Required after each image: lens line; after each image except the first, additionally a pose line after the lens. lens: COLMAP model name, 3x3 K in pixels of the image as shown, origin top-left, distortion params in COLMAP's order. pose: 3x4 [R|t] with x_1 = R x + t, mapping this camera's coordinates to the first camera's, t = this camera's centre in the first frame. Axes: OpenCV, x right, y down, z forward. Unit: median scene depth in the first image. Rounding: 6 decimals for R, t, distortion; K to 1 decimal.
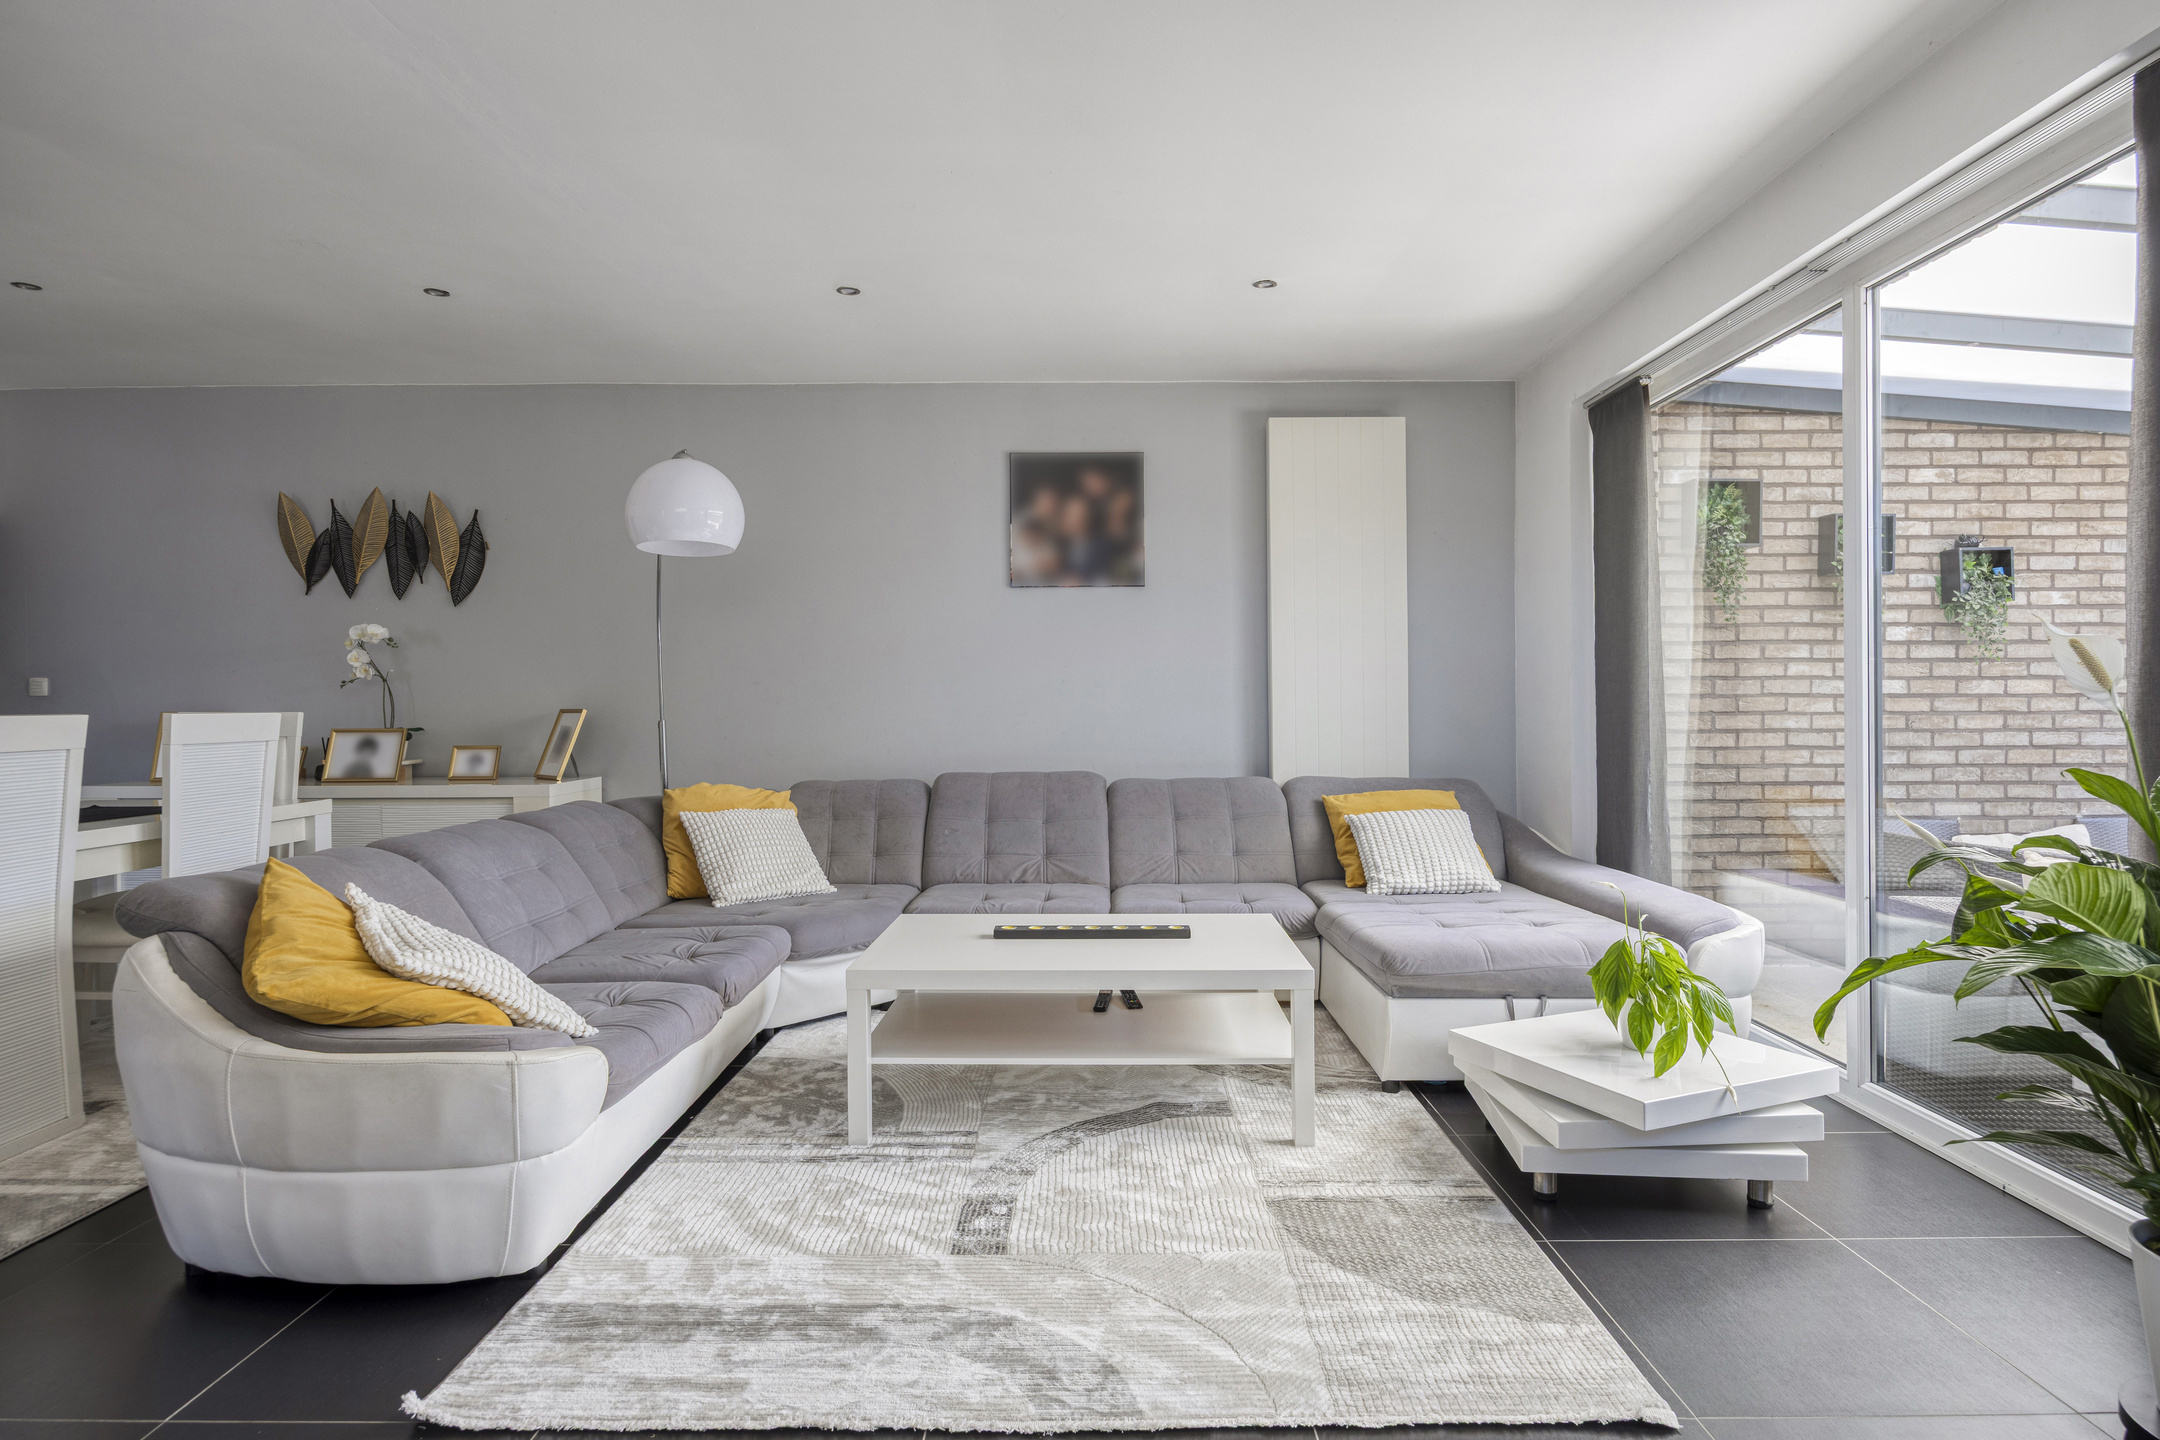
lens RADIAL K [[1161.0, 0, 1076.2], [0, 1161.0, 715.3], [0, 0, 1]] dist [-0.011593, -0.009639]
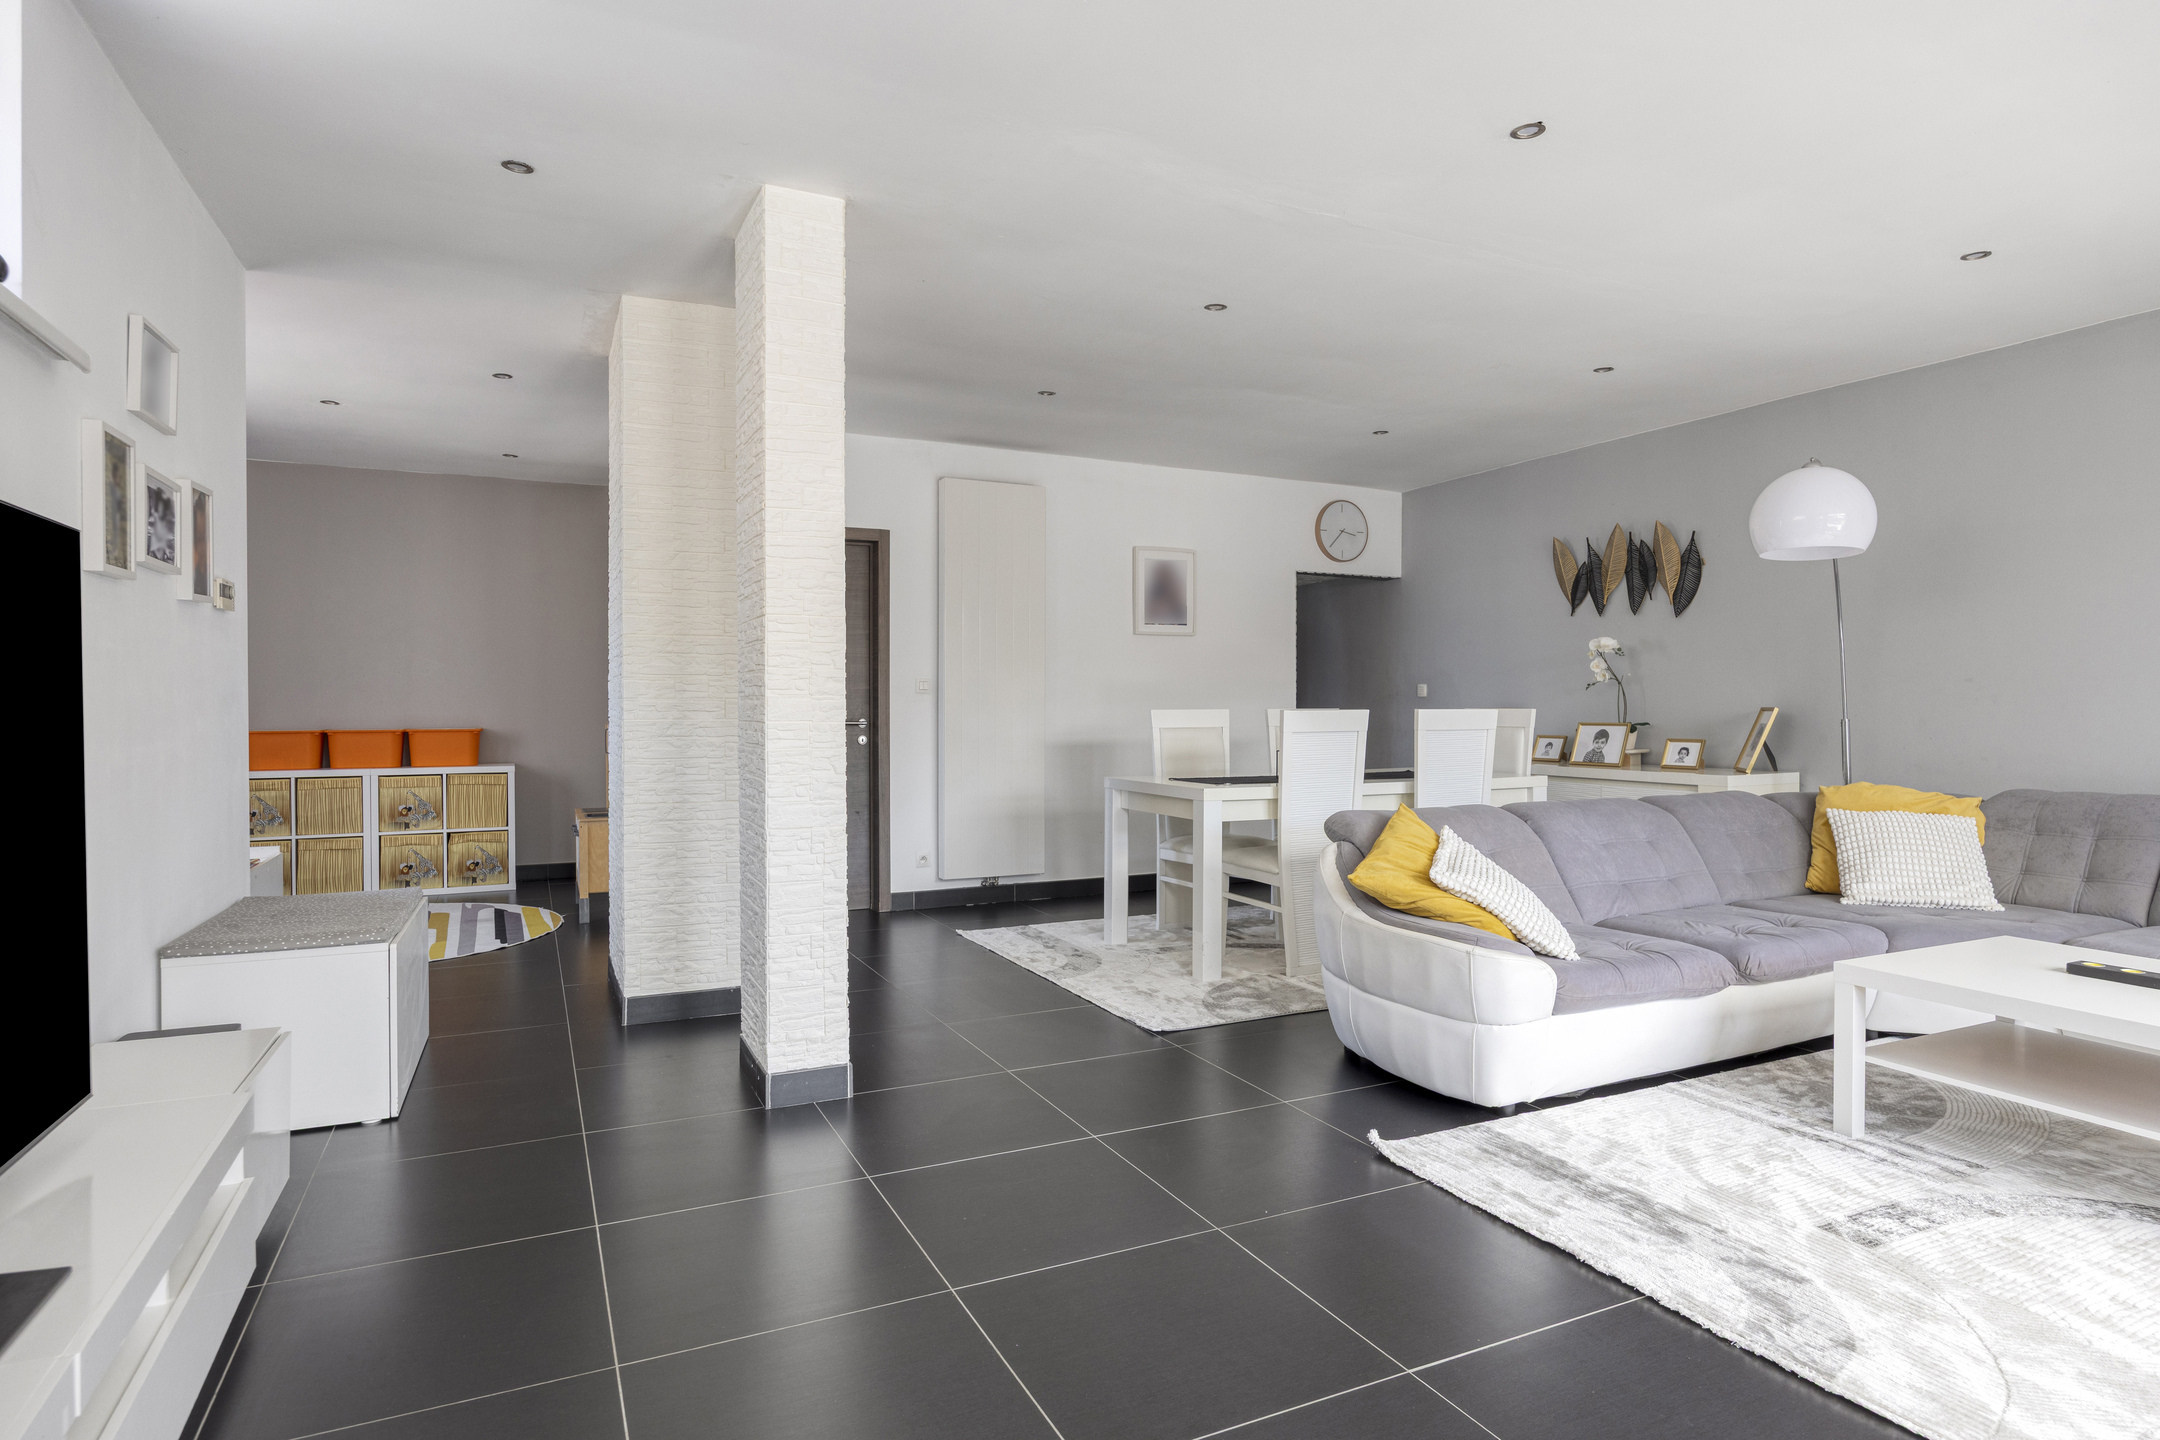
lens RADIAL K [[1161.0, 0, 1084.4], [0, 1161.0, 718.5], [0, 0, 1]] dist [-0.011593, -0.009639]
pose [[0.428457, 0.013352, -0.903463, 0.429826], [-0.007757, 0.999908, 0.011099, -0.003411], [0.903529, 0.002253, 0.428522, -0.042896]]
